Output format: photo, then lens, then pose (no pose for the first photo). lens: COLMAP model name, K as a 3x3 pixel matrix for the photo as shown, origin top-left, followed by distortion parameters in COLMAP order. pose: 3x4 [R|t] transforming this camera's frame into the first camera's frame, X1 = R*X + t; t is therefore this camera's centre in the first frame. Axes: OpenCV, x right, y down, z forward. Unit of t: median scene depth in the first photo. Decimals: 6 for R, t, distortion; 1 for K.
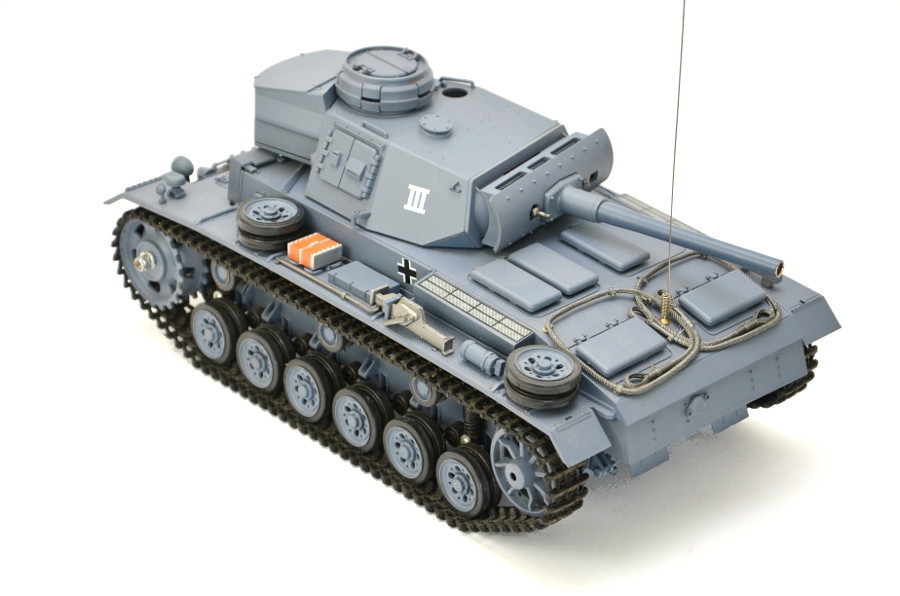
lens RADIAL K [[2586.8, 0, 450.0], [0, 2586.8, 298.0], [0, 0, 1]] dist [0.392430, 0.192578]
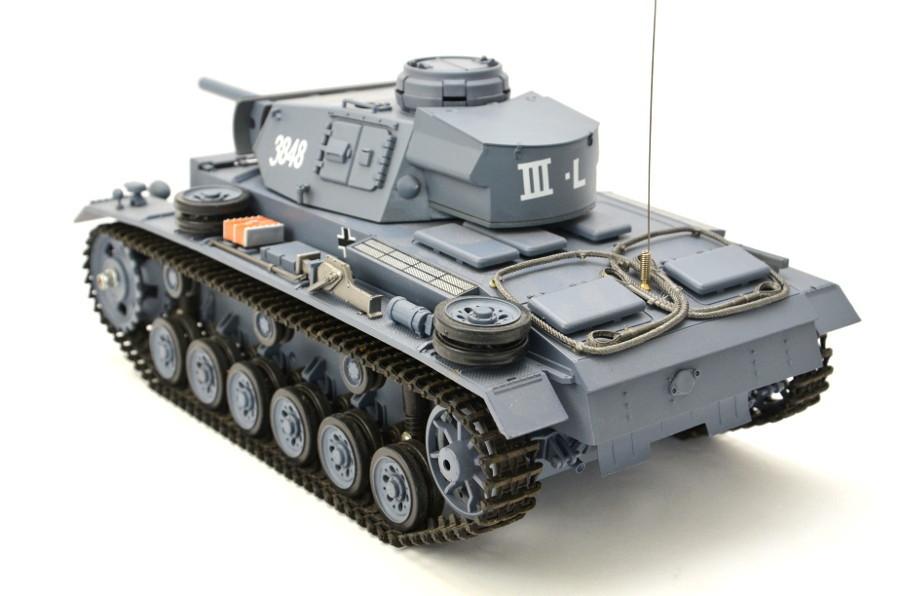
lens RADIAL K [[1470.6, 0, 450.0], [0, 1470.6, 298.0], [0, 0, 1]] dist [-0.025889, -0.083103]
pose [[0.995227, 0.009695, -0.097107, 0.066056], [-0.027514, 0.982562, -0.183889, 0.097916], [0.093631, 0.185683, 0.978139, 0.538949]]
